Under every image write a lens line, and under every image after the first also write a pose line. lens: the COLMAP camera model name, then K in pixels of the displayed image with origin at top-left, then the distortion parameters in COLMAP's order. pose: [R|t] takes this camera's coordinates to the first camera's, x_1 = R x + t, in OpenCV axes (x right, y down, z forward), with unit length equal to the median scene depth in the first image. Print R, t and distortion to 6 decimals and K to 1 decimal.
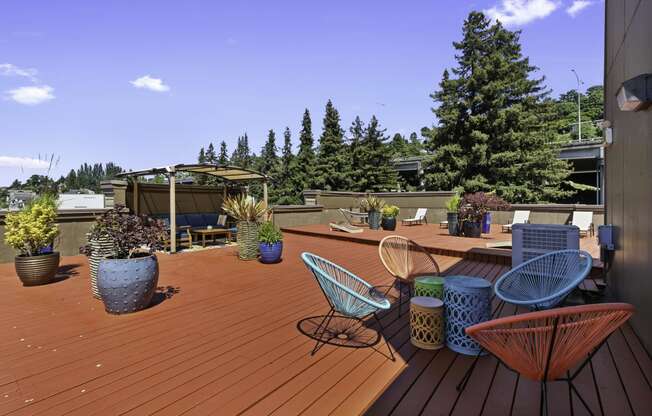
lens RADIAL K [[294.1, 0, 326.0], [0, 294.1, 208.0], [0, 0, 1]] dist [0.000899, 0.000159]
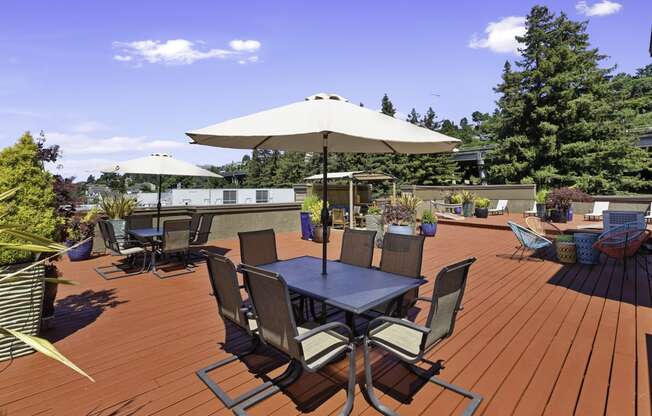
lens RADIAL K [[305.3, 0, 327.5], [0, 305.3, 184.8], [0, 0, 1]] dist [-0.000433, -0.000360]
pose [[0.991320, -0.011488, -0.130965, -0.086794], [0.005304, 0.998859, -0.047468, -0.002116], [0.131361, 0.046361, 0.990250, -0.117681]]
